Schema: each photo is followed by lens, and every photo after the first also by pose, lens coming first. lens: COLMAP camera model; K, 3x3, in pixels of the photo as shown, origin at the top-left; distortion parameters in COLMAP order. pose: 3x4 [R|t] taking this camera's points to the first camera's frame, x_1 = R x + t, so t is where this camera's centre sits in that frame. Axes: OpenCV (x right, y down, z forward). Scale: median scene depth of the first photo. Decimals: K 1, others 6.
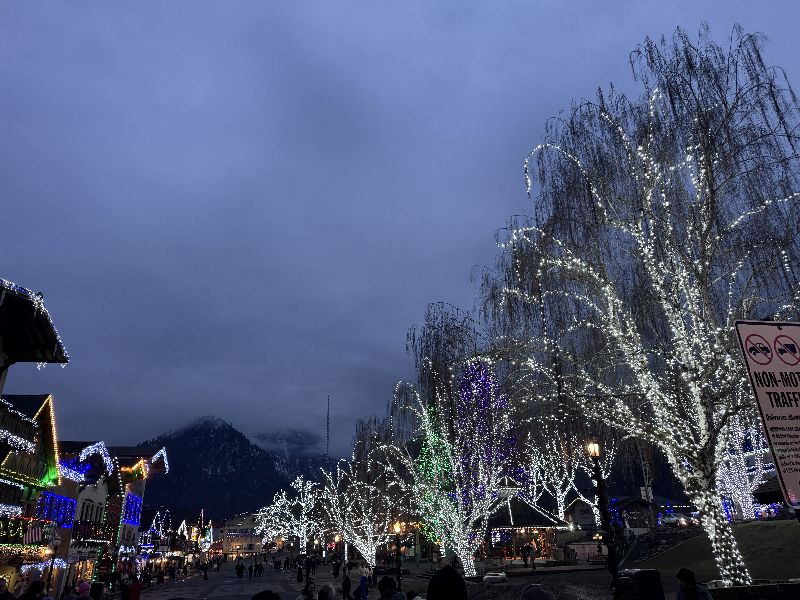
lens RADIAL K [[549.2, 0, 400.0], [0, 549.2, 300.0], [0, 0, 1]] dist [0.002917, -0.029354]
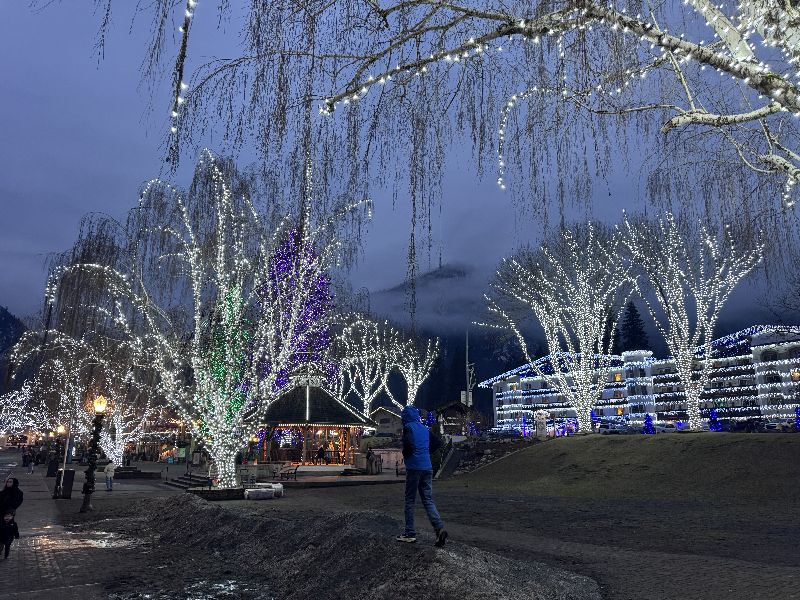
lens RADIAL K [[549.2, 0, 400.0], [0, 549.2, 300.0], [0, 0, 1]] dist [0.002917, -0.029354]
pose [[0.940233, 0.127016, 0.315956, 0.066852], [-0.173291, 0.977178, 0.122856, 0.136125], [-0.293141, -0.170266, 0.940786, 0.290049]]
